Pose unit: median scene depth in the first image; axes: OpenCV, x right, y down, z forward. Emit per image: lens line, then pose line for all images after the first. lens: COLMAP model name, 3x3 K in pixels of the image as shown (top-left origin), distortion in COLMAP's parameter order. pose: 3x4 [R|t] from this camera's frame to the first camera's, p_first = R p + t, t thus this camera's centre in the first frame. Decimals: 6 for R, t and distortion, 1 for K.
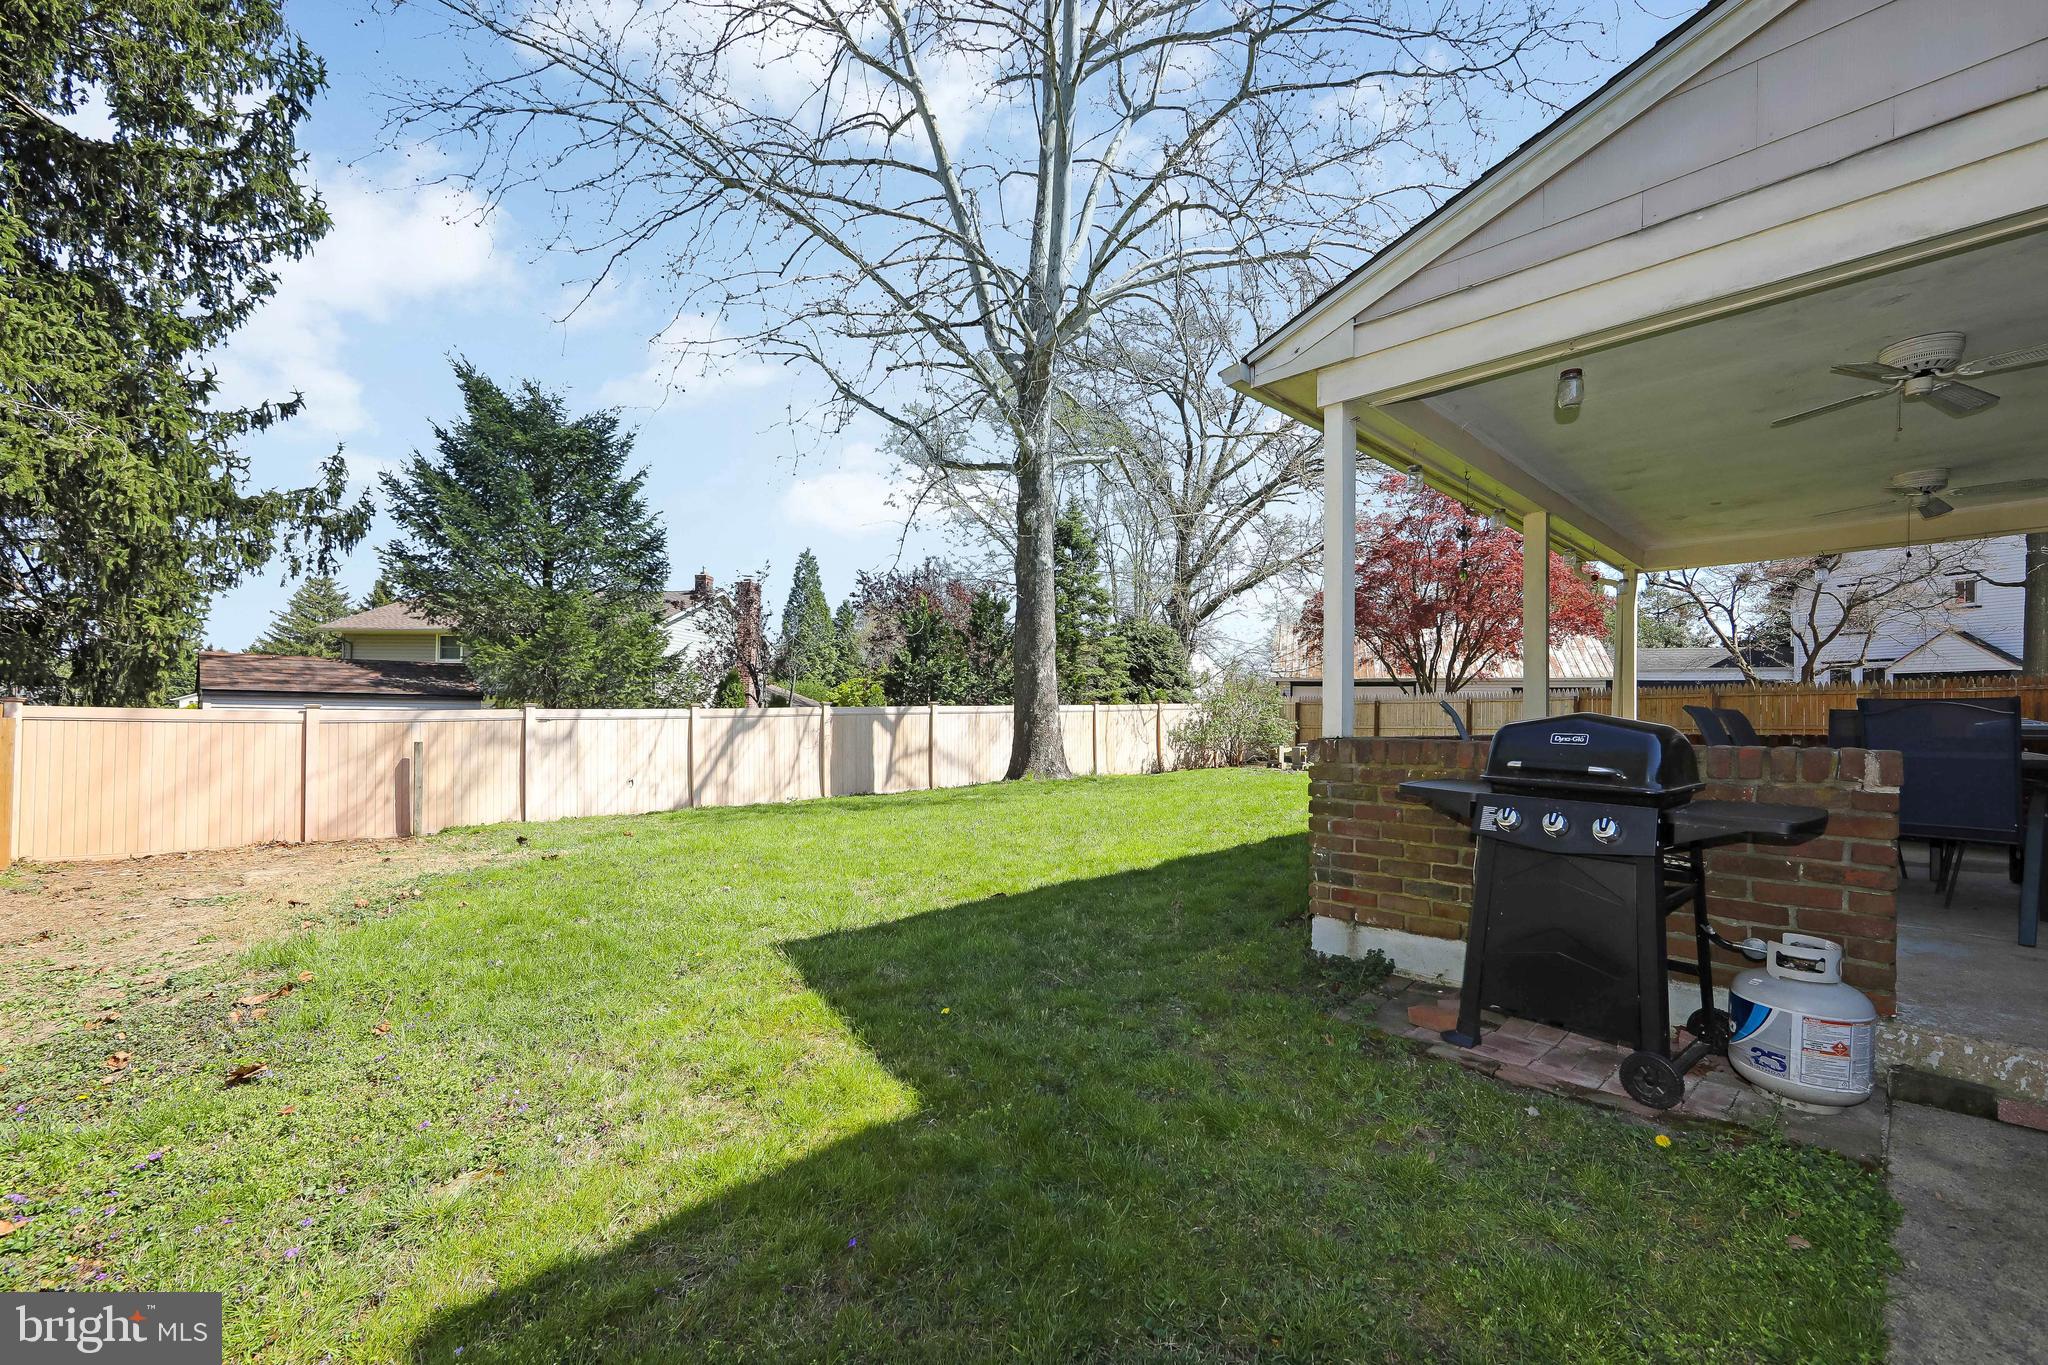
lens RADIAL K [[808.1, 0, 961.0], [0, 808.1, 742.9], [0, 0, 1]] dist [-0.003702, 0.000101]
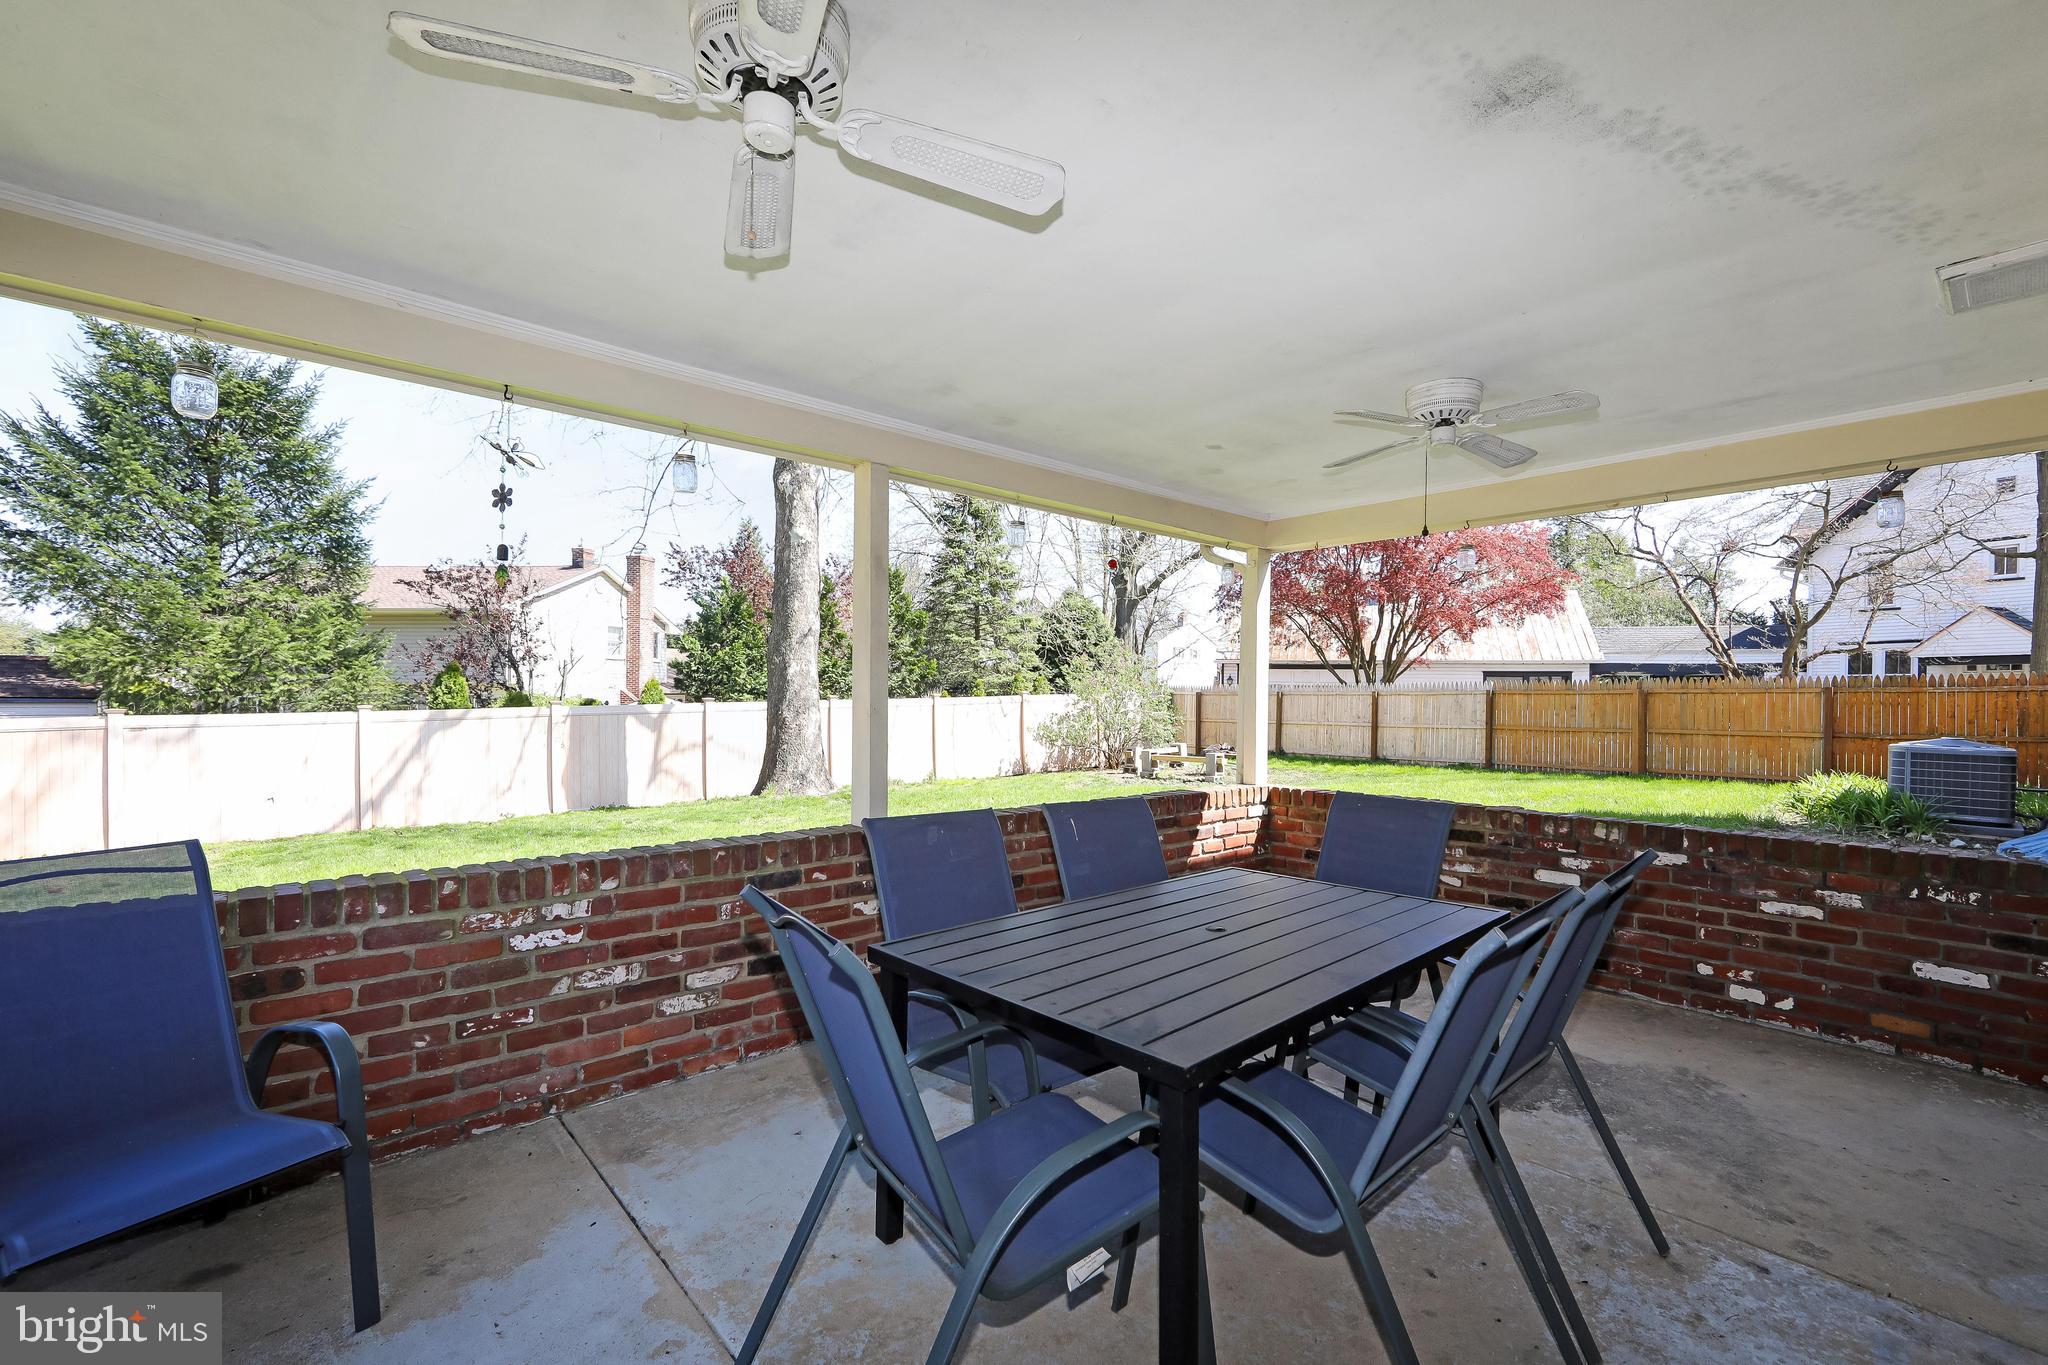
lens RADIAL K [[808.1, 0, 1032.7], [0, 808.1, 698.0], [0, 0, 1]] dist [-0.003702, 0.000101]
pose [[0.999299, 0.001837, -0.037404, 0.301535], [-0.002415, 0.999878, -0.015423, -0.033225], [0.037371, 0.015503, 0.999181, 0.136581]]
